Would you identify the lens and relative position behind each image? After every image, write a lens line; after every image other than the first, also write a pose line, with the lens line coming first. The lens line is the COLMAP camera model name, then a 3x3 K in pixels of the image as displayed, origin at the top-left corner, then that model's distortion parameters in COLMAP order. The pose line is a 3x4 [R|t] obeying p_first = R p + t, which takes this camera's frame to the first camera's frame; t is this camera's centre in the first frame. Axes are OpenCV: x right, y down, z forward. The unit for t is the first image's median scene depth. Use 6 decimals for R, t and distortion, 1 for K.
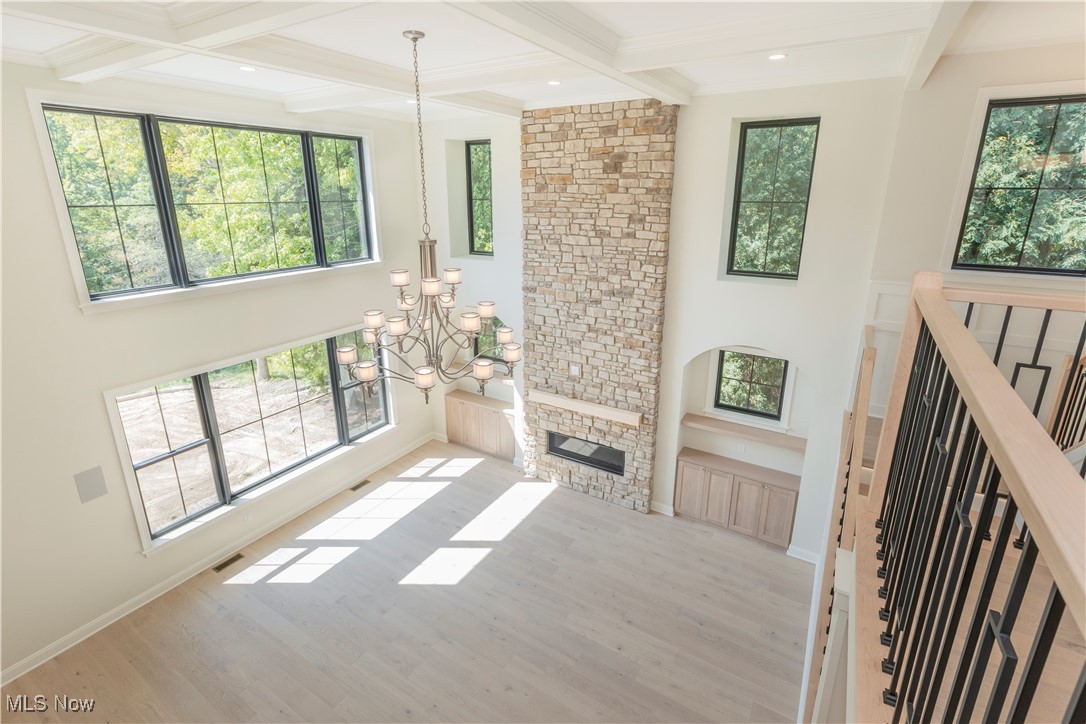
lens RADIAL K [[502.7, 0, 534.6], [0, 502.7, 325.0], [0, 0, 1]] dist [0.001181, 0.001558]
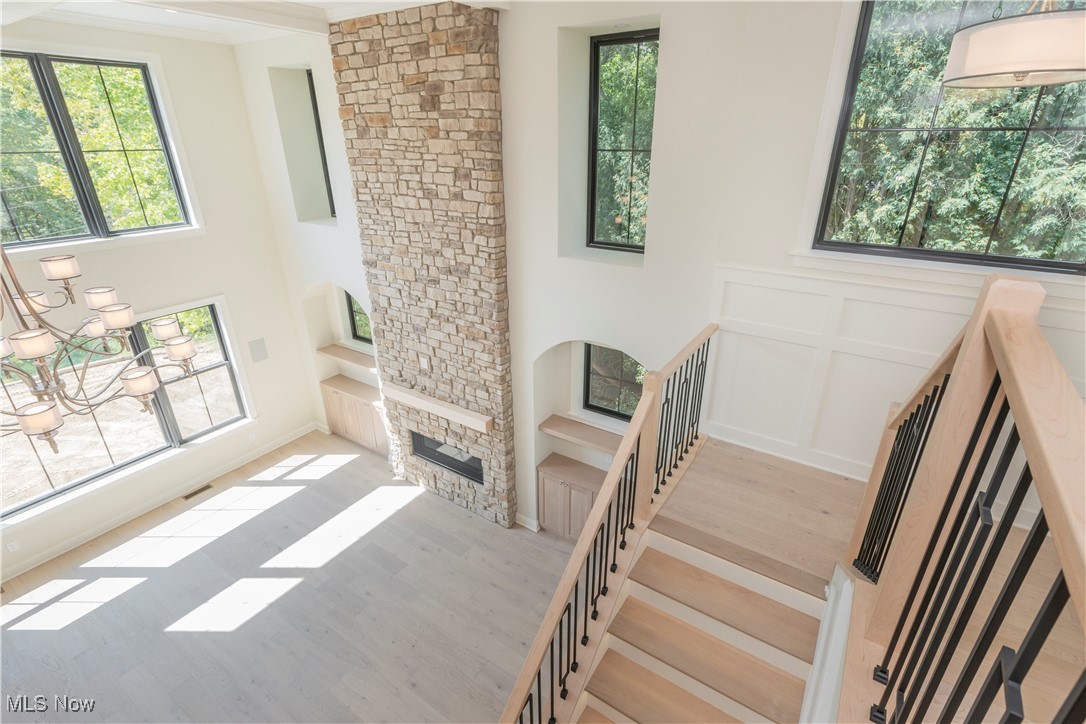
lens RADIAL K [[502.7, 0, 562.5], [0, 502.7, 347.3], [0, 0, 1]] dist [0.001181, 0.001558]
pose [[0.999961, -0.006429, 0.006107, 0.322255], [0.005539, 0.990687, 0.136047, -0.049923], [-0.006925, -0.136007, 0.990684, 0.193759]]
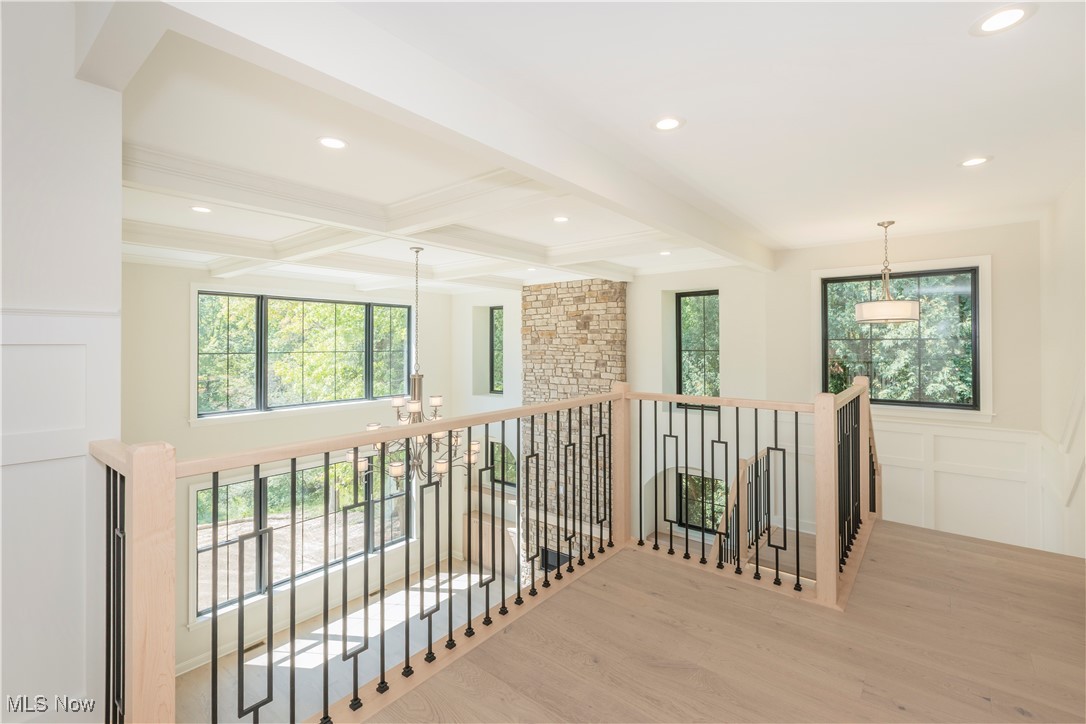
lens RADIAL K [[468.2, 0, 548.2], [0, 468.2, 330.5], [0, 0, 1]] dist [0.003077, 0.000421]
pose [[0.994133, -0.006642, -0.107957, 0.183868], [-0.024716, 0.957754, -0.286526, 0.051554], [0.105300, 0.287513, 0.951971, -0.169595]]
